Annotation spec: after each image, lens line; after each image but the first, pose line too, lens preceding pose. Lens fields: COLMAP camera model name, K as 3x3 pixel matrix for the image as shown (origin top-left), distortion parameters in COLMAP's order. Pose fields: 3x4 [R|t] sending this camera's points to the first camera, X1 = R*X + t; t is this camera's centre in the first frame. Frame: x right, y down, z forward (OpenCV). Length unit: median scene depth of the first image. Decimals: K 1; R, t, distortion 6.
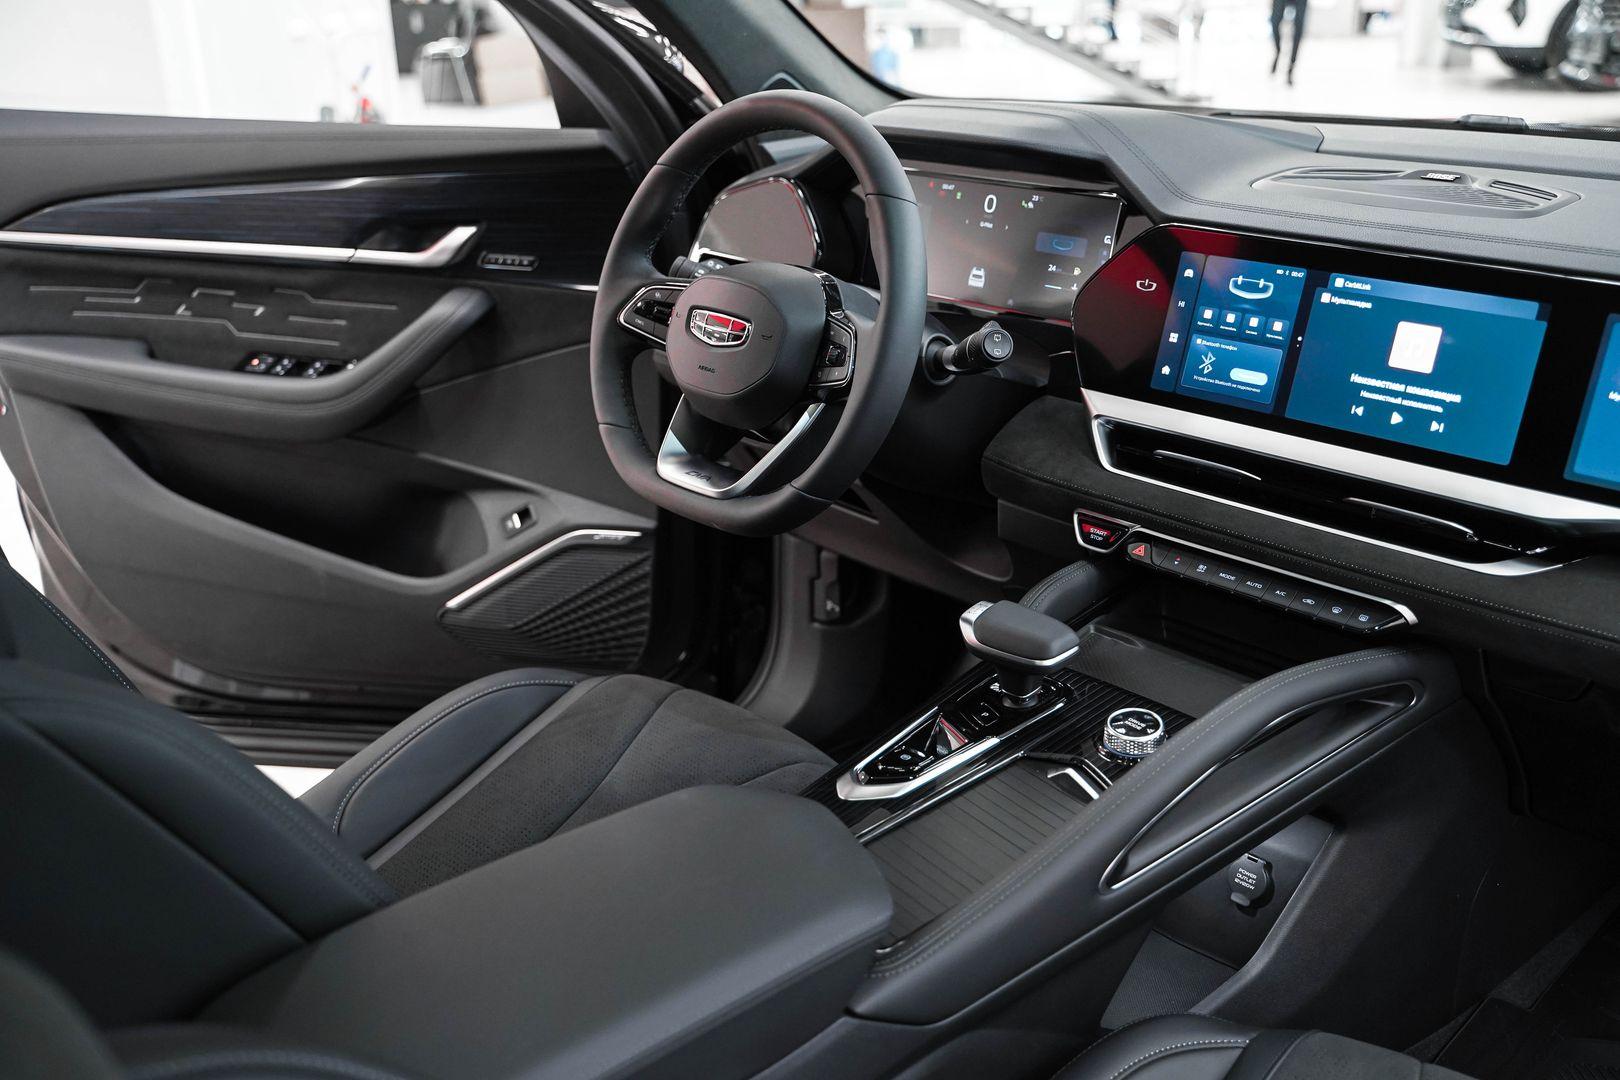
lens RADIAL K [[1578.0, 0, 810.0], [0, 1578.0, 540.0], [0, 0, 1]] dist [-0.057572, 0.083452]
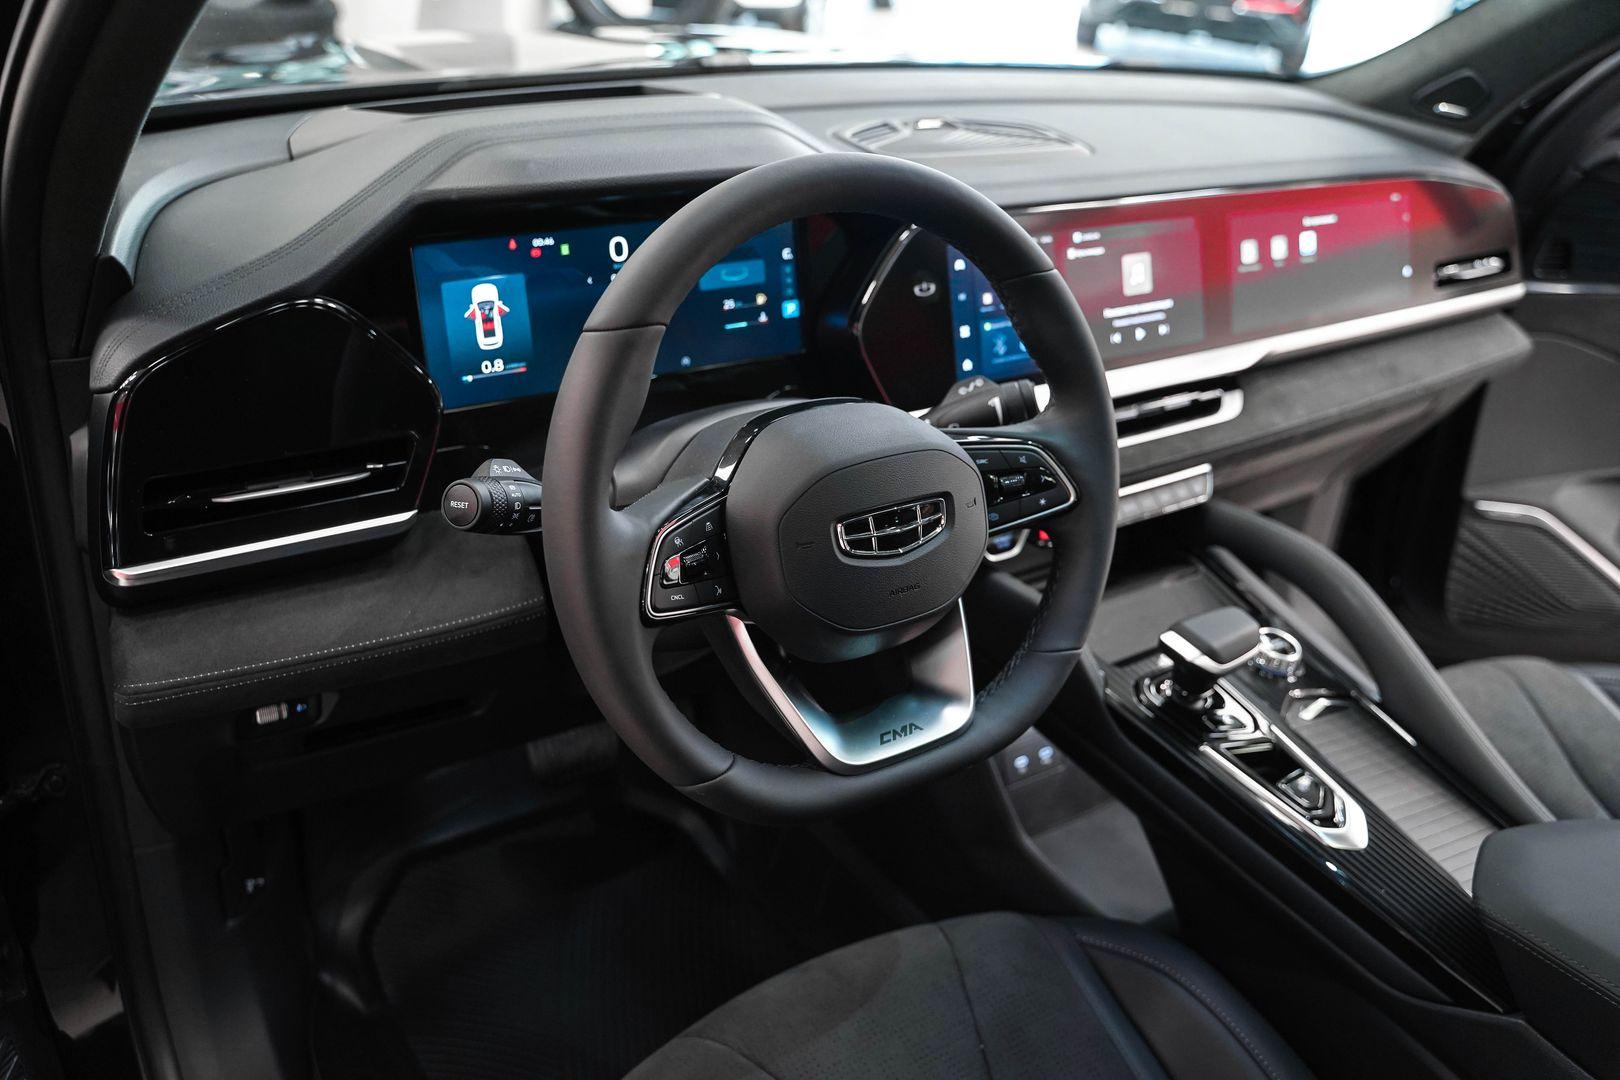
lens RADIAL K [[1308.7, 0, 810.0], [0, 1308.7, 540.0], [0, 0, 1]] dist [-0.122412, 0.096884]
pose [[0.148151, -0.443930, 0.883729, -0.556483], [0.275148, 0.876812, 0.394328, -0.359760], [-0.949918, 0.184736, 0.252047, 0.904674]]
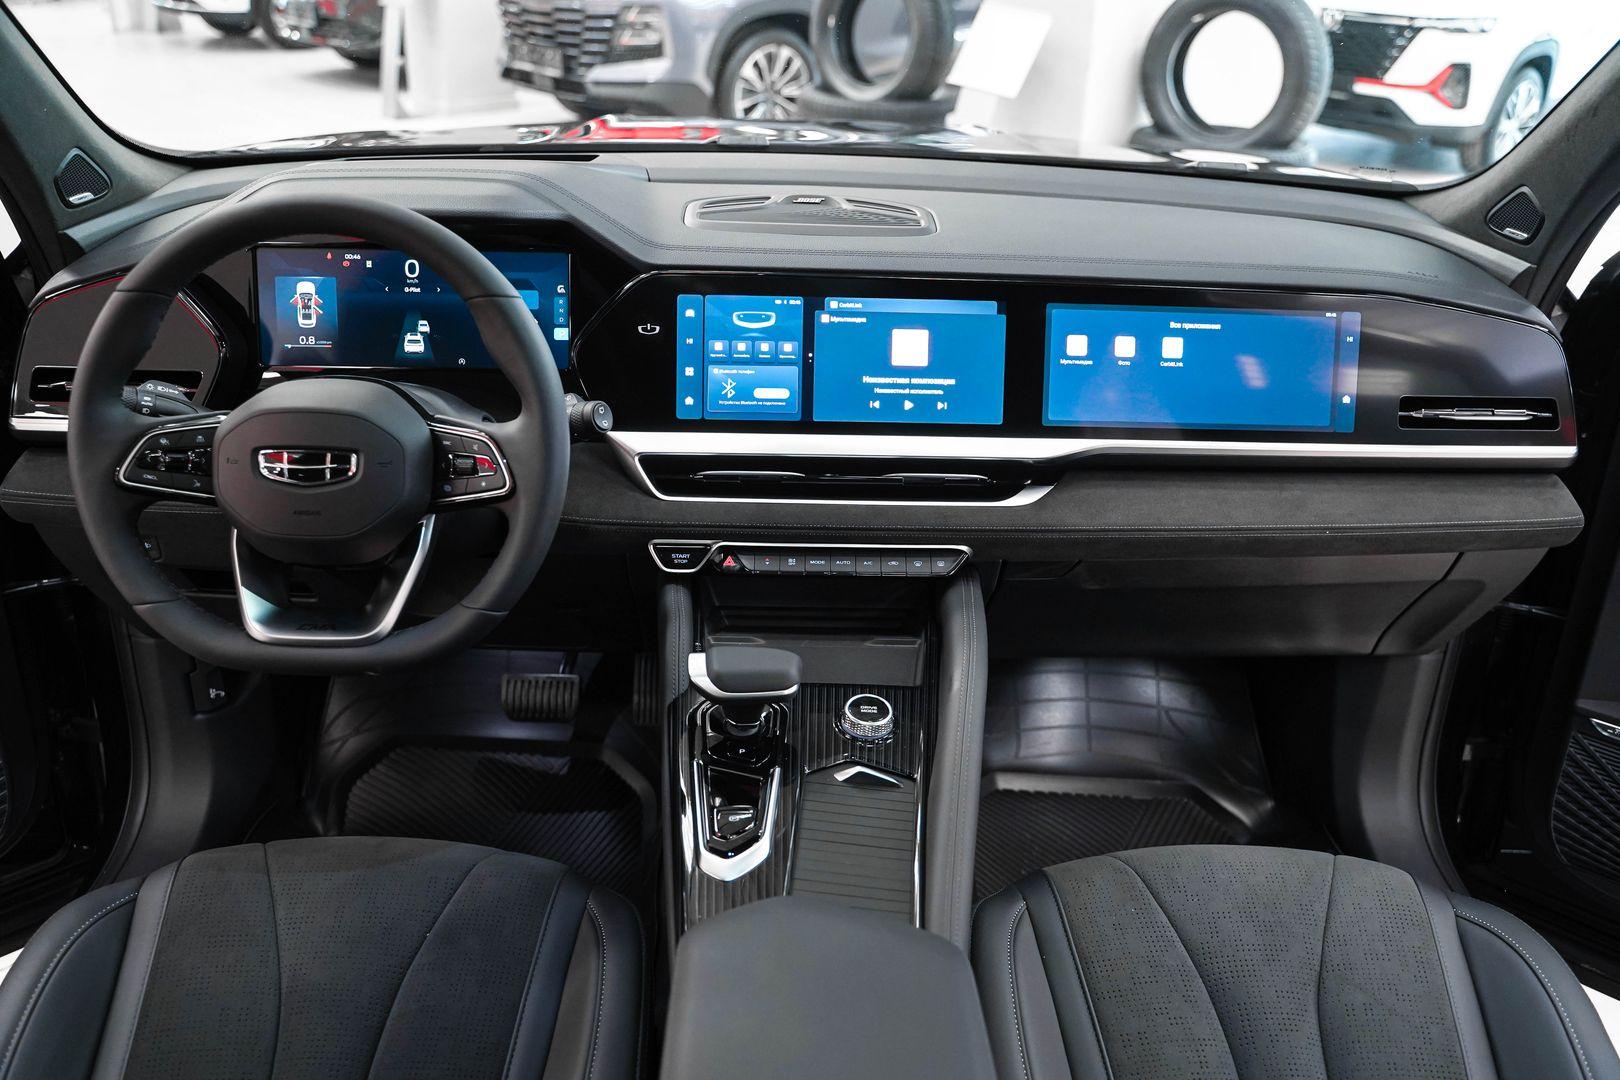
lens RADIAL K [[1308.7, 0, 810.0], [0, 1308.7, 540.0], [0, 0, 1]] dist [-0.122412, 0.096884]
pose [[0.653304, -0.293511, 0.697886, -0.398149], [0.224644, 0.955432, 0.191534, -0.171899], [-0.723000, 0.031646, 0.690123, 0.293542]]
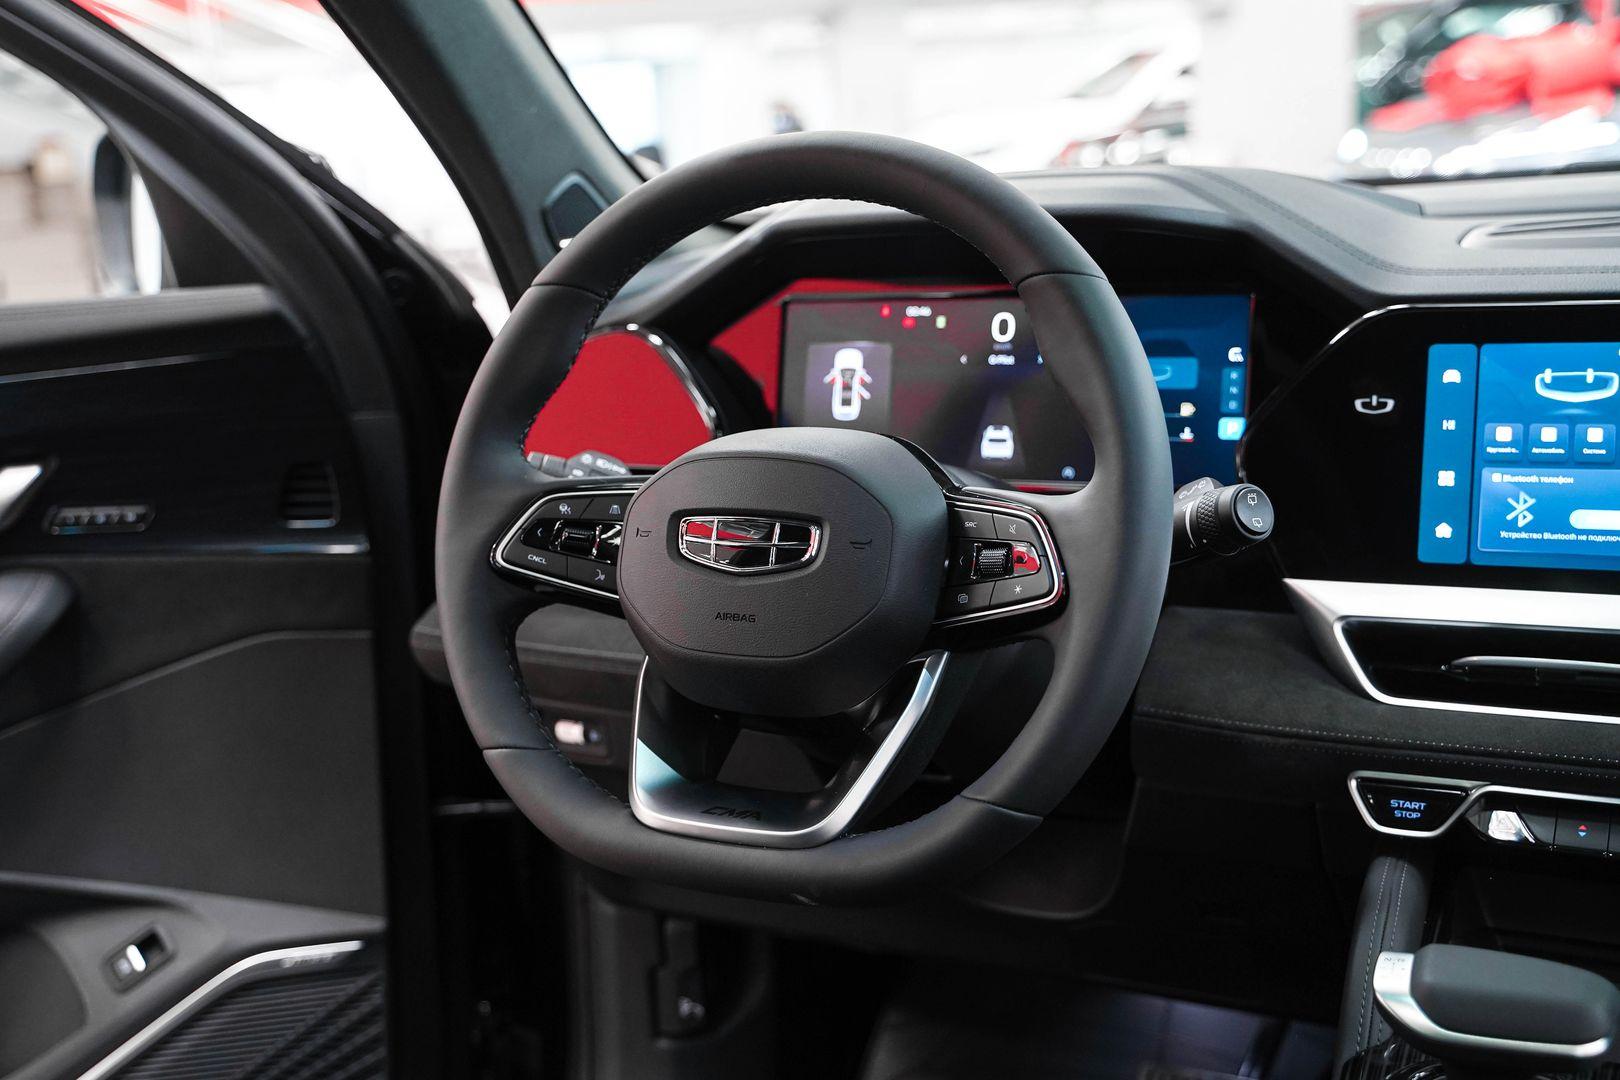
lens RADIAL K [[1895.8, 0, 764.4], [0, 1895.8, 515.3], [0, 0, 1]] dist [0.007150, 0.009125]
pose [[0.942090, -0.100076, 0.320081, -0.268798], [0.157413, 0.974721, -0.158558, -0.036569], [-0.296122, 0.199760, 0.934028, 0.371667]]
